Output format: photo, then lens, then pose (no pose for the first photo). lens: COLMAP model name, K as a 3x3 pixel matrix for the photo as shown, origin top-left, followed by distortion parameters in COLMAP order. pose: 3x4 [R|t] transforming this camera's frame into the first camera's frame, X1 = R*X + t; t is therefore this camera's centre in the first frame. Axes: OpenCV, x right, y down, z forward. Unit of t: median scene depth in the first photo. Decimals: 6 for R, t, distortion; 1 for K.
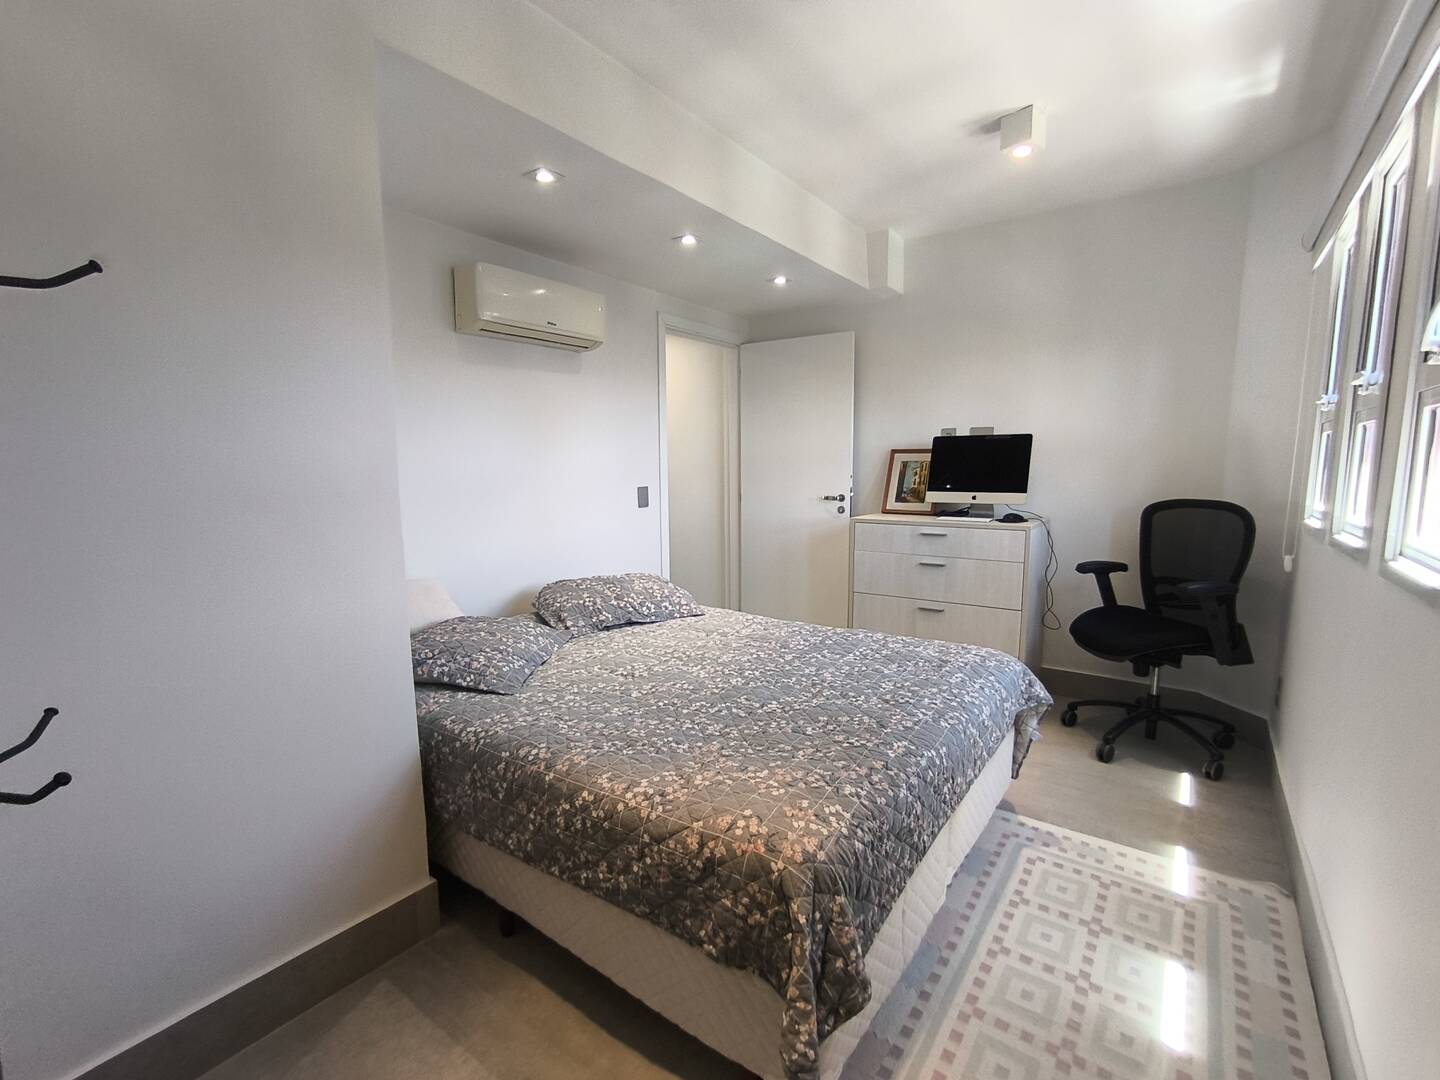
lens RADIAL K [[654.5, 0, 720.0], [0, 654.5, 540.0], [0, 0, 1]] dist [-0.002761, 0.001122]
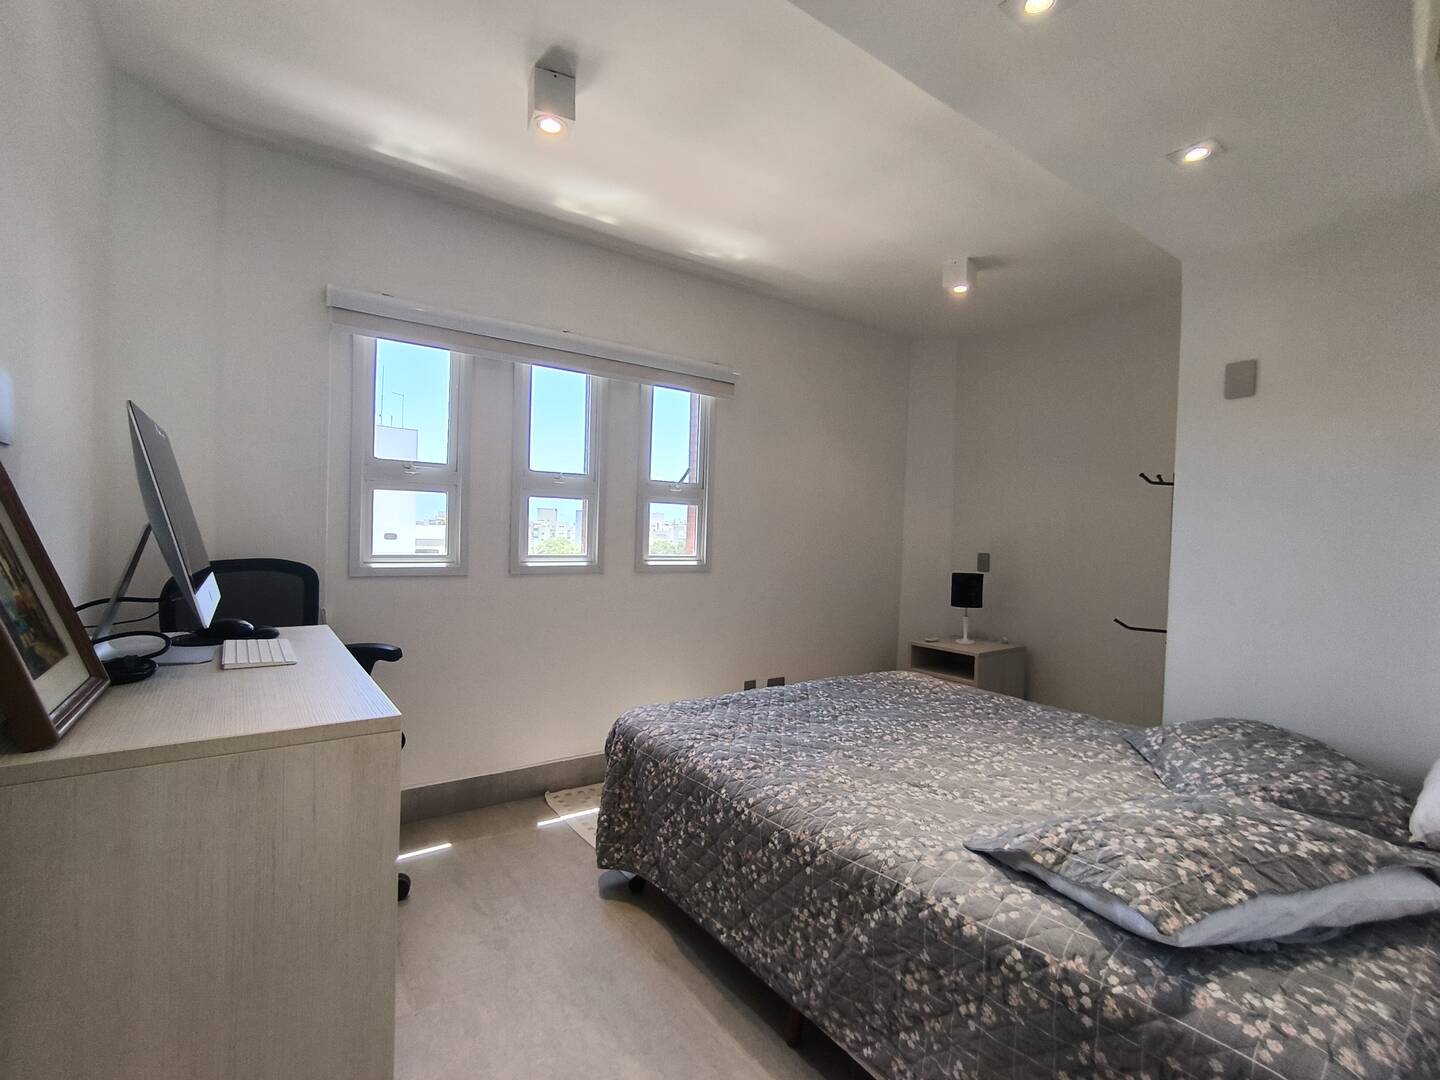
lens RADIAL K [[654.5, 0, 720.0], [0, 654.5, 540.0], [0, 0, 1]] dist [-0.002761, 0.001122]
pose [[-0.947595, -0.032583, 0.317807, -0.004369], [0.007181, 0.992362, 0.123152, -0.209554], [-0.319392, 0.118981, -0.940123, 1.877477]]
